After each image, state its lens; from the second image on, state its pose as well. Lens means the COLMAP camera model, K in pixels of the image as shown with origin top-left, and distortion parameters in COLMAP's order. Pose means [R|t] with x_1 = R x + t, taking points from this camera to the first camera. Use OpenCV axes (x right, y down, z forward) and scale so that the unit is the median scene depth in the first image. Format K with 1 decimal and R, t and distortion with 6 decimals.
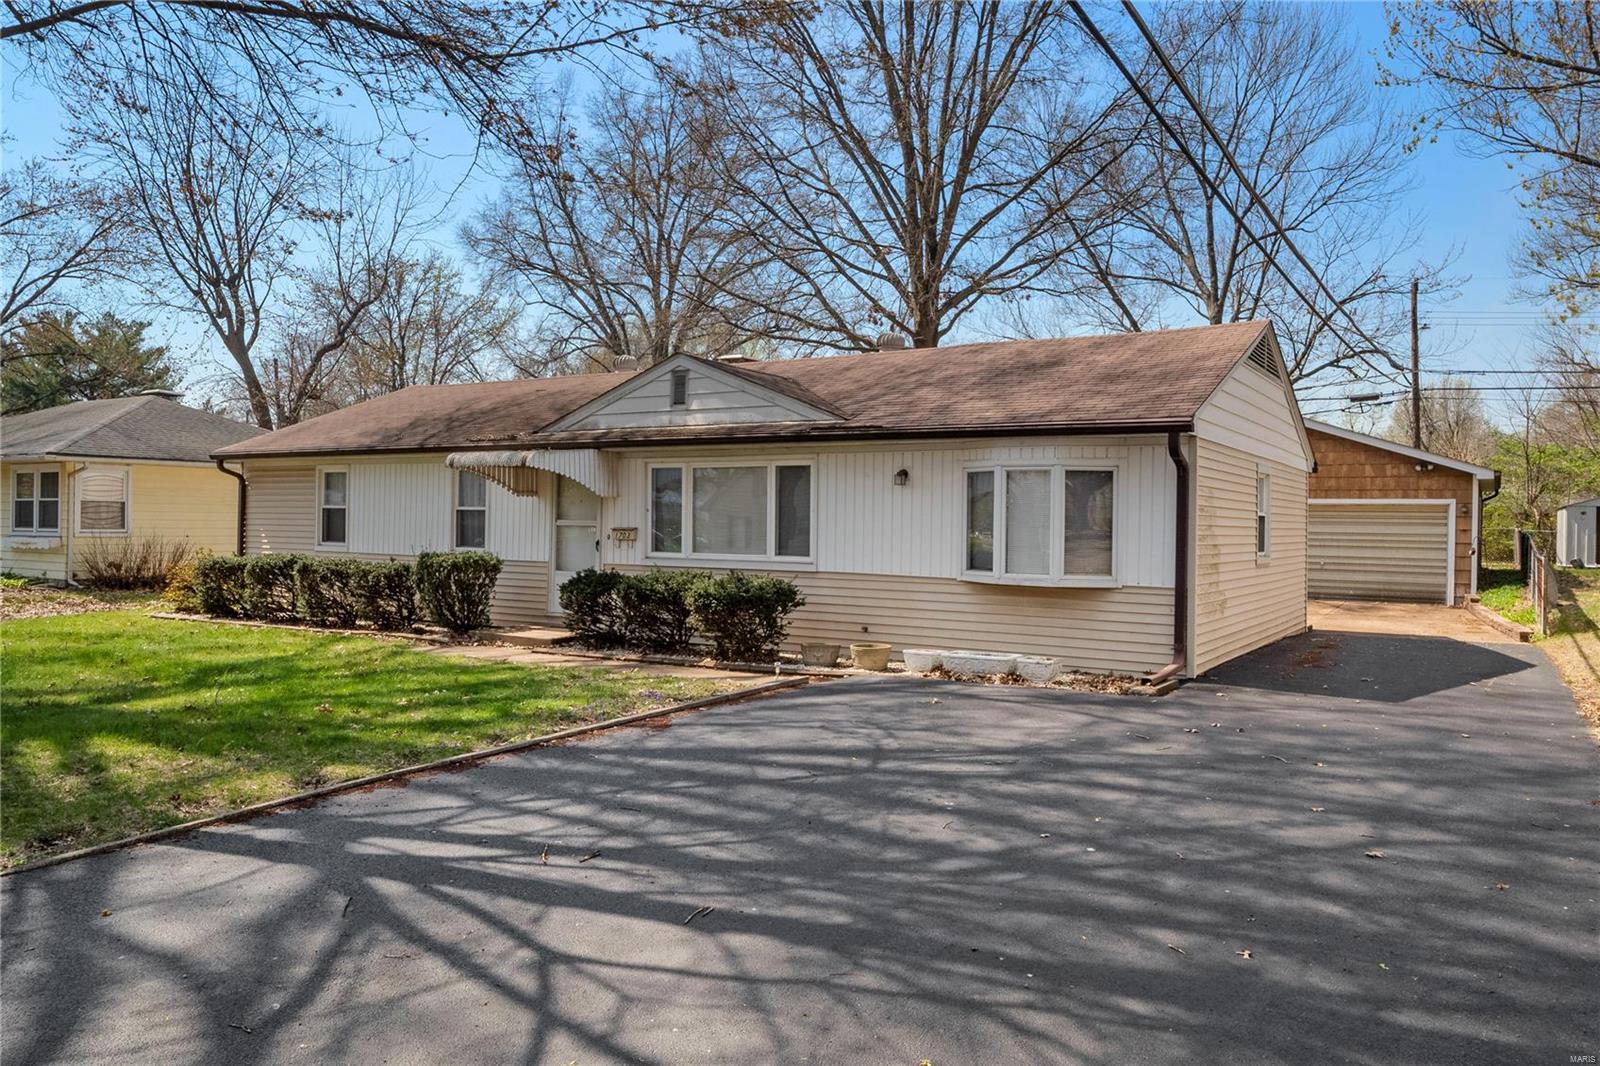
lens RADIAL K [[1135.8, 0, 800.0], [0, 1135.8, 533.0], [0, 0, 1]] dist [0.002701, 0.000420]
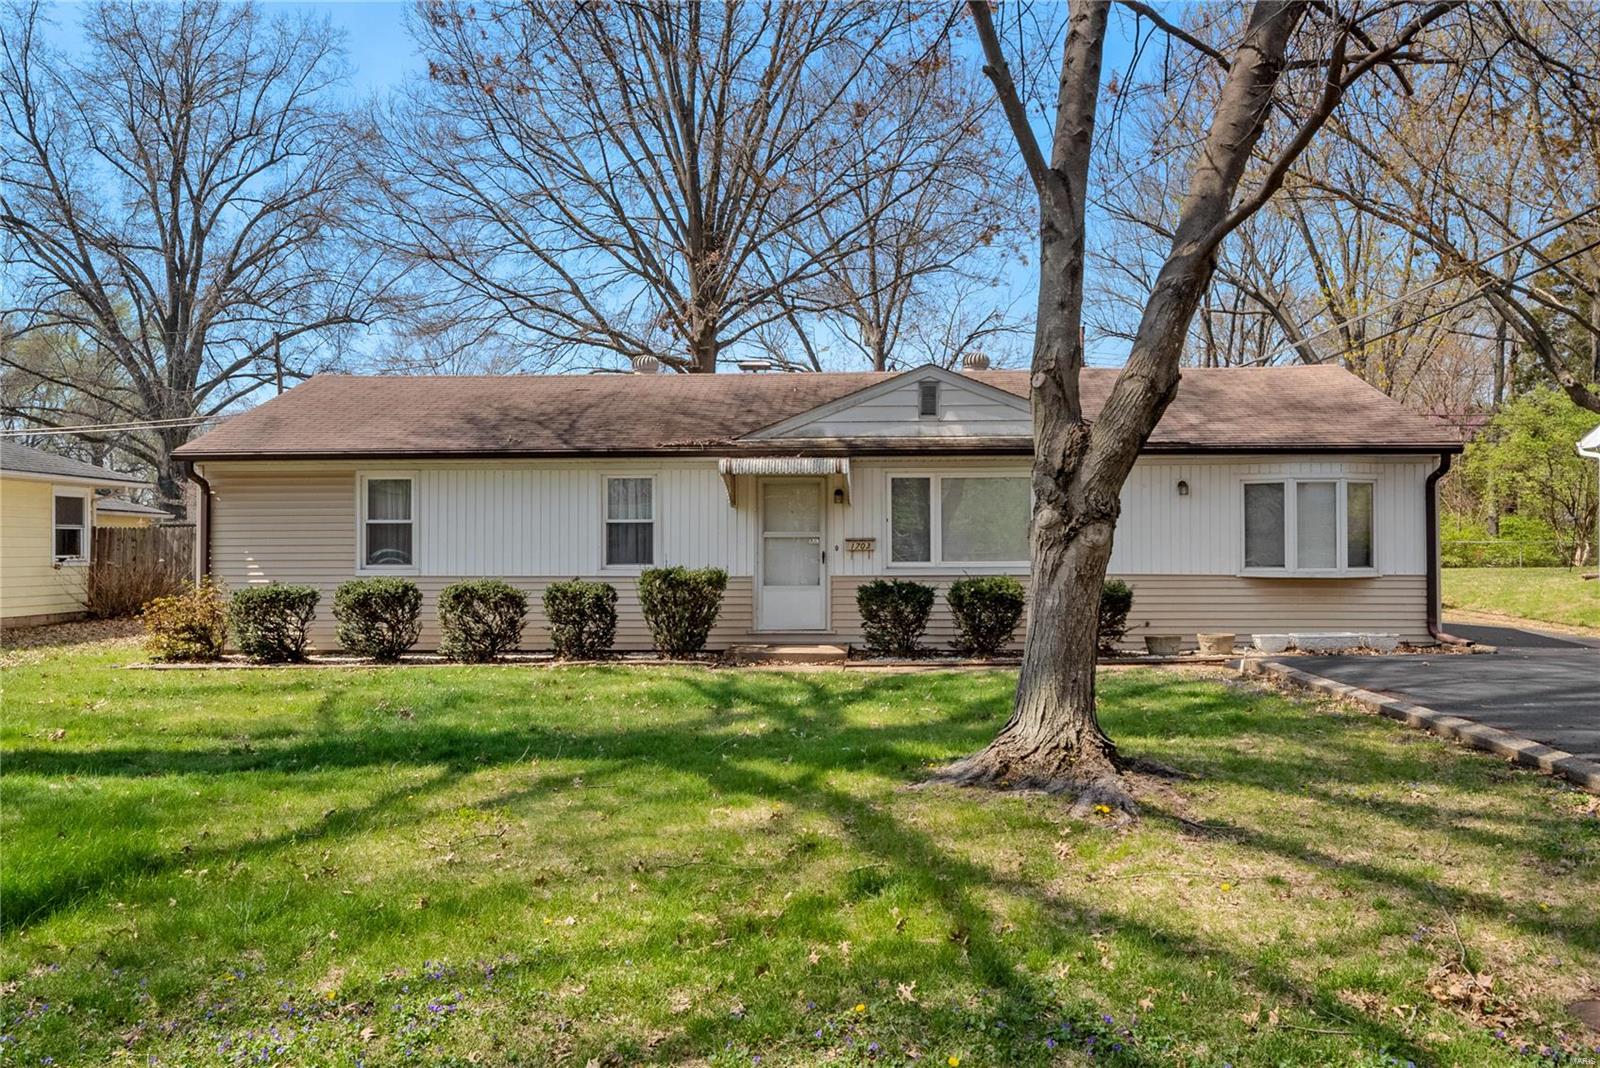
lens RADIAL K [[1212.1, 0, 800.0], [0, 1212.1, 534.0], [0, 0, 1]] dist [0.044627, 0.001249]
pose [[0.861907, -0.012553, 0.506911, -0.750980], [0.020870, 0.999725, -0.010729, 0.001943], [-0.506636, 0.019826, 0.861932, 0.128075]]
